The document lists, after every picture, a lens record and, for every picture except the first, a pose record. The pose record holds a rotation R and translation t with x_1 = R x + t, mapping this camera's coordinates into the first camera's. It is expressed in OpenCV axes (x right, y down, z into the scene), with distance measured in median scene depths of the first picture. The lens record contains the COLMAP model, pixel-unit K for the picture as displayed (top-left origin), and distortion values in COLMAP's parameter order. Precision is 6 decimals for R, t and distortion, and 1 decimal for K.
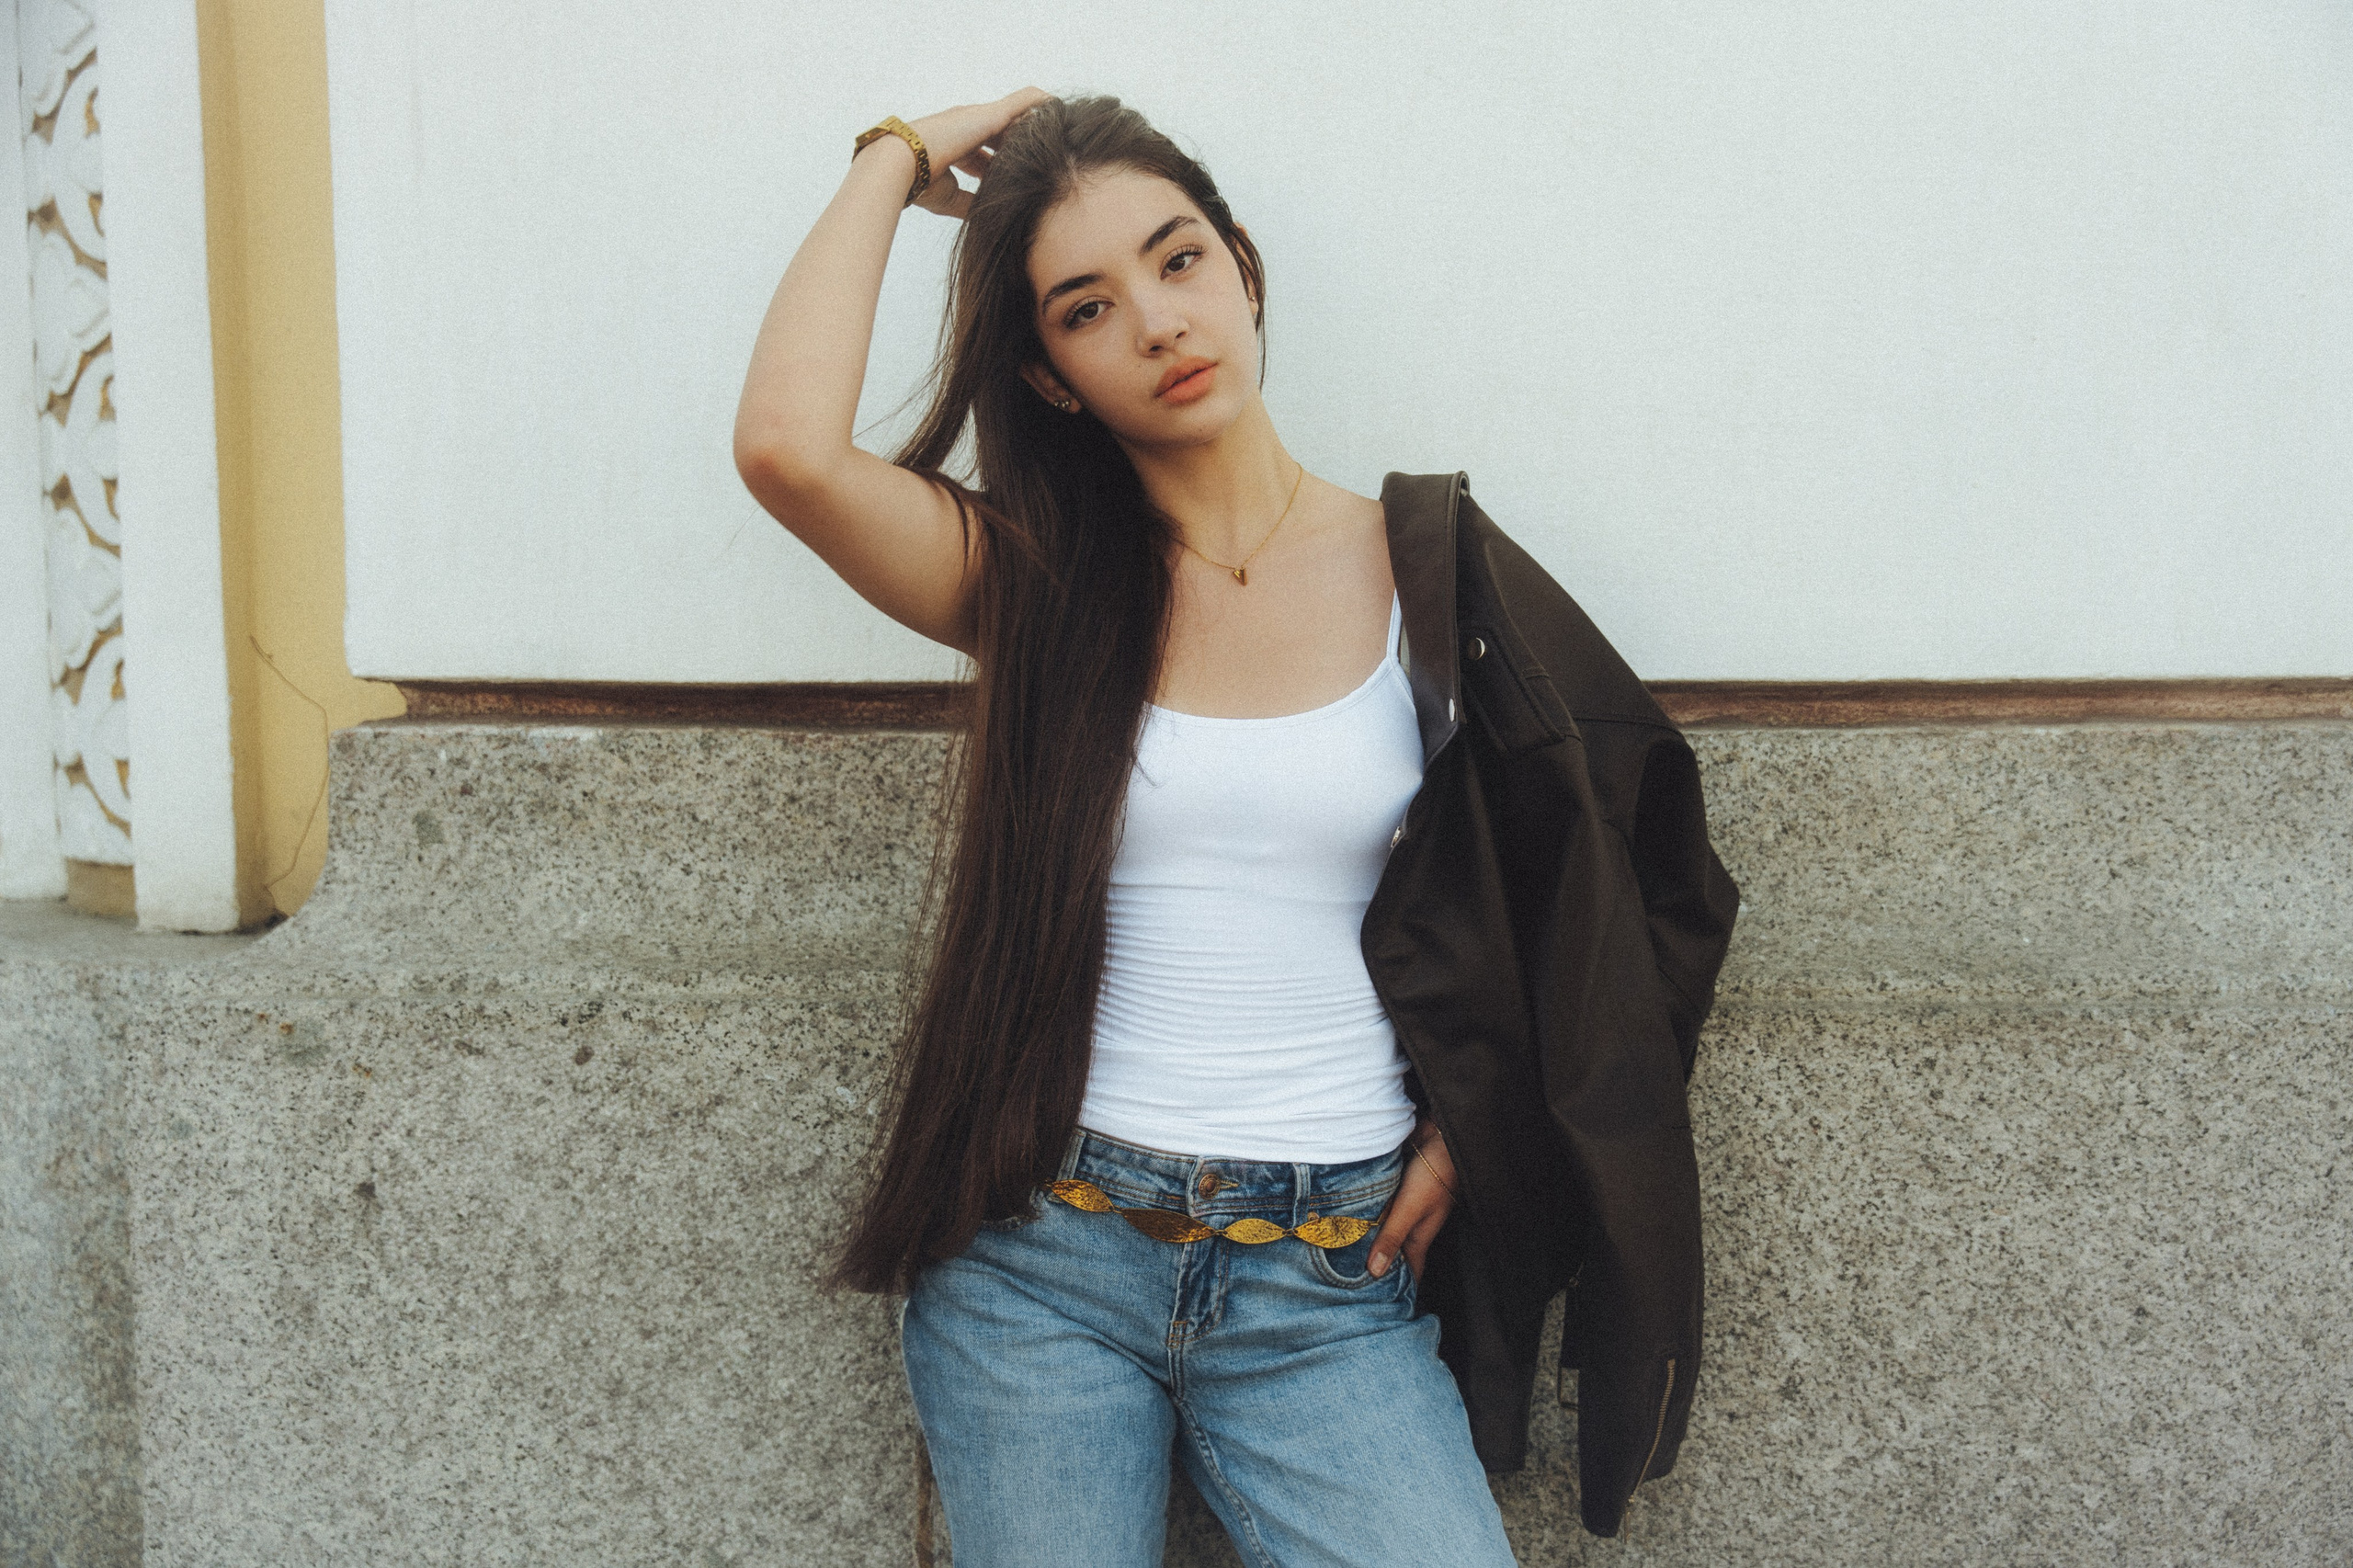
lens RADIAL K [[2417.3, 0, 1224.6], [0, 2417.3, 805.2], [0, 0, 1]] dist [-0.004002, 0.000000]
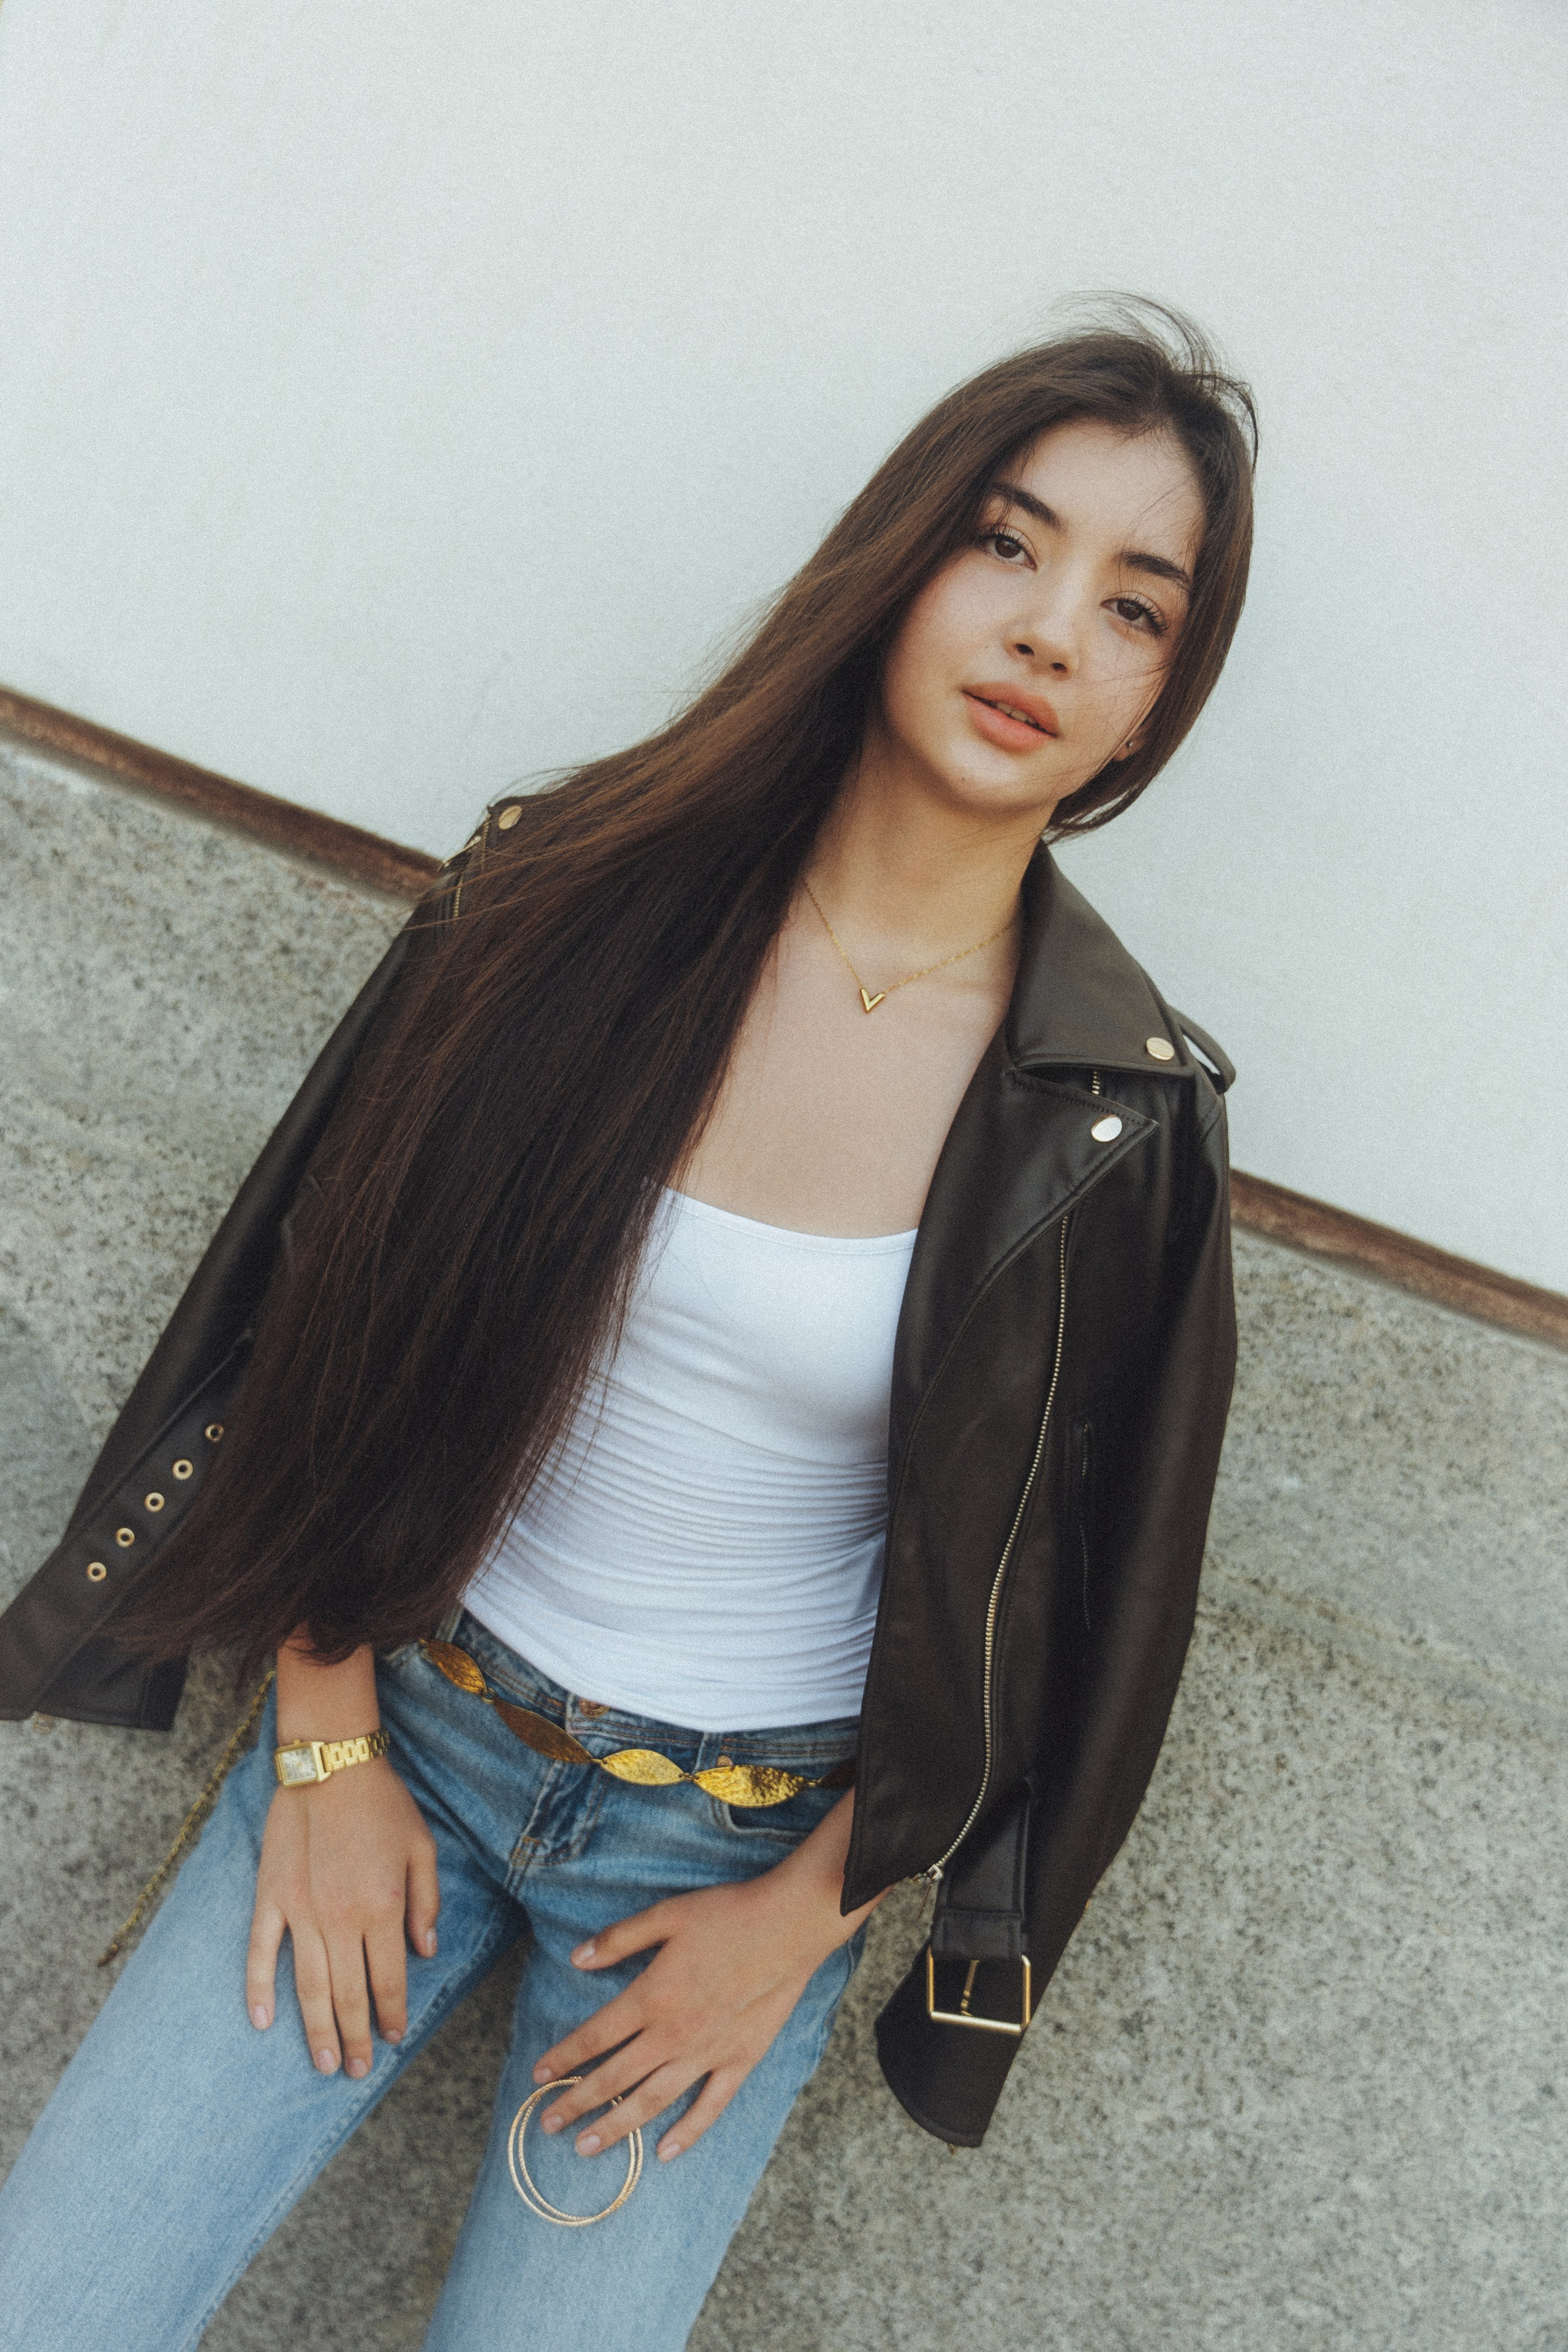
lens RADIAL K [[2164.3, 0, 747.6], [0, 2164.3, 1202.2], [0, 0, 1]] dist [-0.014185, 0.017292]
pose [[0.932939, 0.359294, 0.023073, -0.016801], [-0.359587, 0.926673, 0.109429, -0.063959], [0.017936, -0.110388, 0.993727, 0.266120]]
